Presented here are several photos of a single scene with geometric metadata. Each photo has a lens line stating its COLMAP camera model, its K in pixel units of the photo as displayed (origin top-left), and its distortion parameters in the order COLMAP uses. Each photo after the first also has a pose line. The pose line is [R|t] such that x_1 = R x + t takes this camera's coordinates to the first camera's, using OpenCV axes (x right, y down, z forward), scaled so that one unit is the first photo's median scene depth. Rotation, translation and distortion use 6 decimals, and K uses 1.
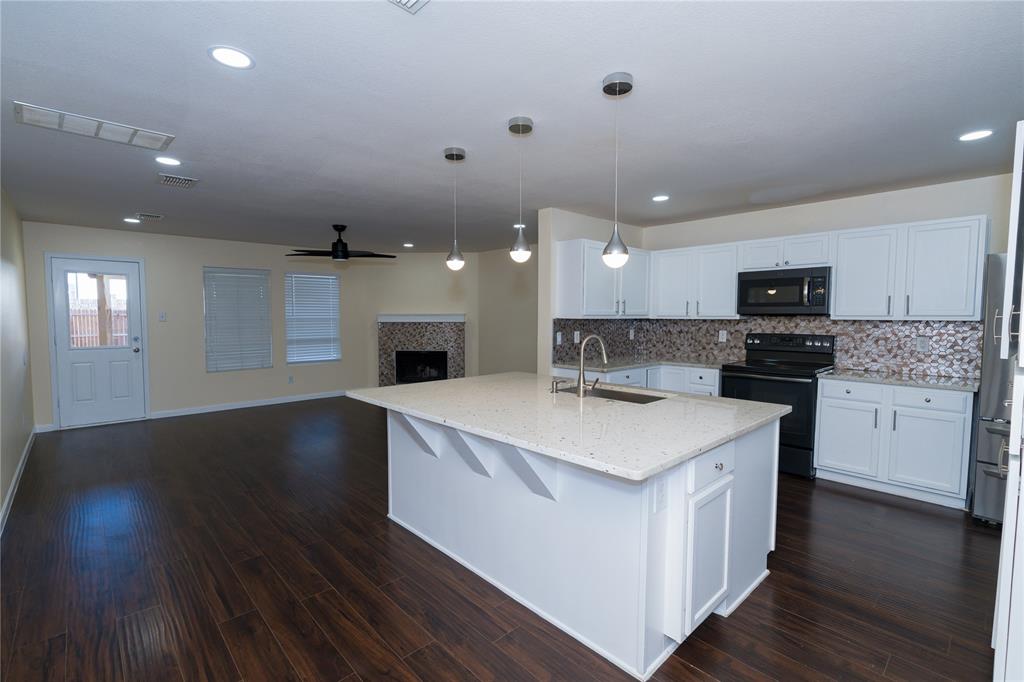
lens RADIAL K [[464.6, 0, 506.0], [0, 464.6, 342.8], [0, 0, 1]] dist [-0.001943, 0.000959]
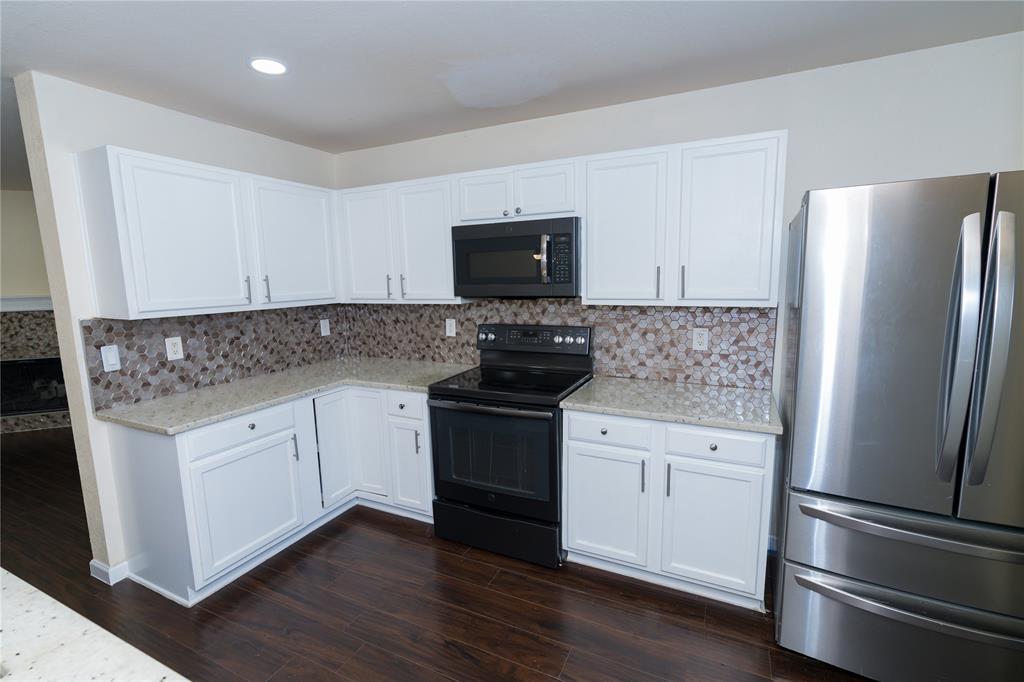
lens RADIAL K [[456.7, 0, 513.4], [0, 456.7, 338.6], [0, 0, 1]] dist [-0.003020, 0.000358]
pose [[0.928986, -0.071524, 0.363138, 0.326695], [0.044137, 0.995557, 0.083173, -0.050141], [-0.367473, -0.061239, 0.928016, 0.390599]]
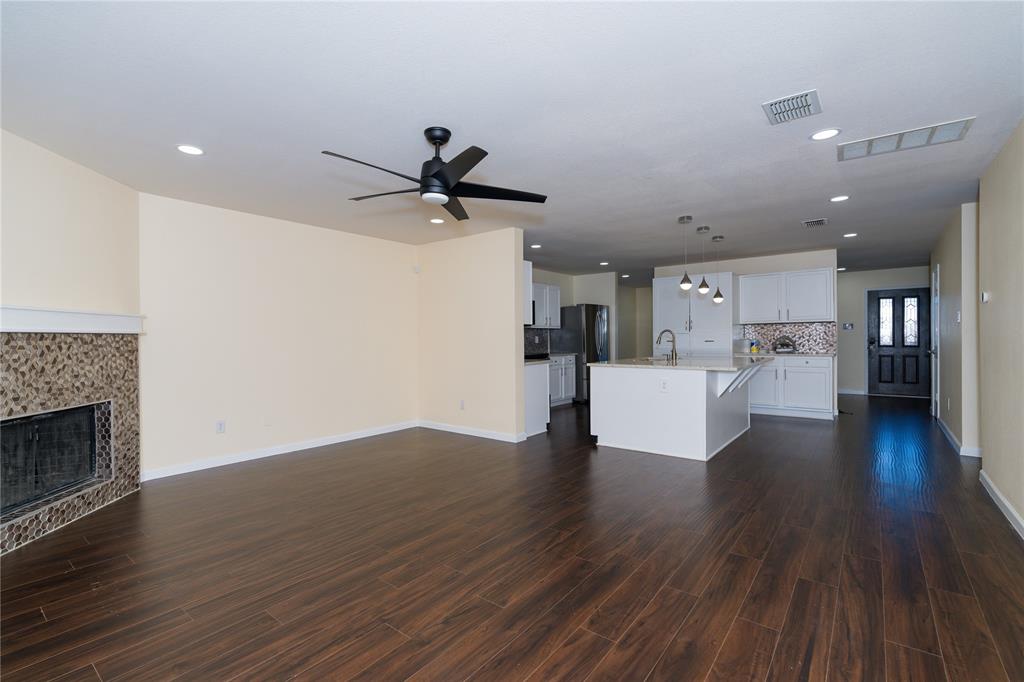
lens RADIAL K [[456.7, 0, 513.4], [0, 456.7, 338.6], [0, 0, 1]] dist [-0.003020, 0.000358]
pose [[-0.160561, -0.000778, 0.987026, -0.996209], [0.067972, 0.997617, 0.011843, -0.032173], [-0.984683, 0.068992, -0.160125, 1.163409]]
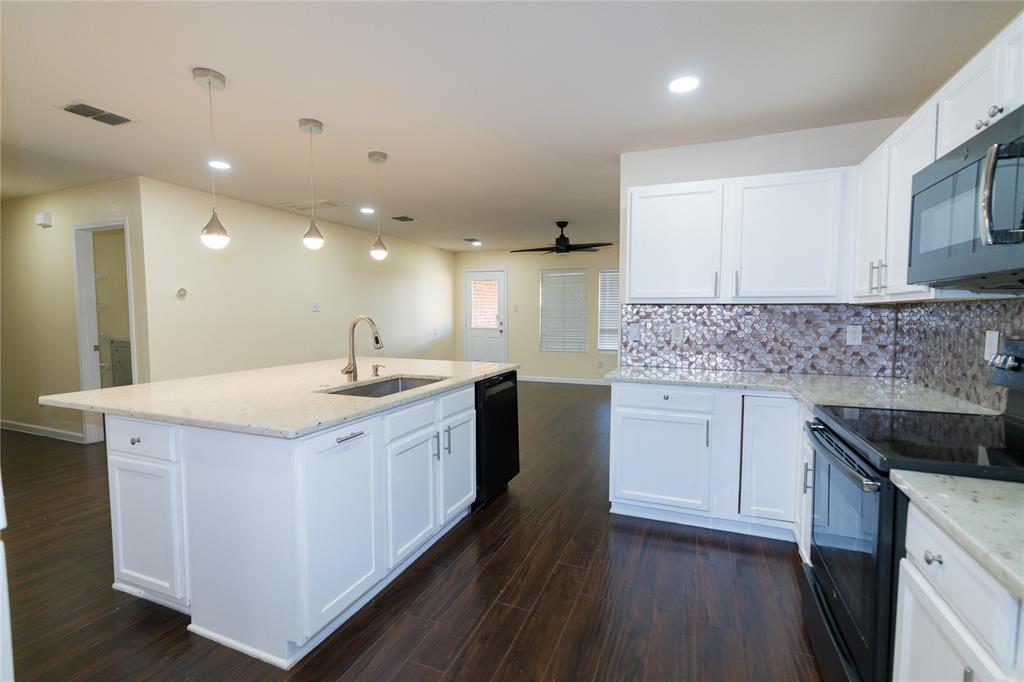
lens RADIAL K [[456.7, 0, 513.4], [0, 456.7, 338.6], [0, 0, 1]] dist [-0.003020, 0.000358]
pose [[0.429422, 0.052802, -0.901559, 0.653646], [-0.056090, 0.997921, 0.031730, -0.010930], [0.901360, 0.036943, 0.431491, 0.512005]]
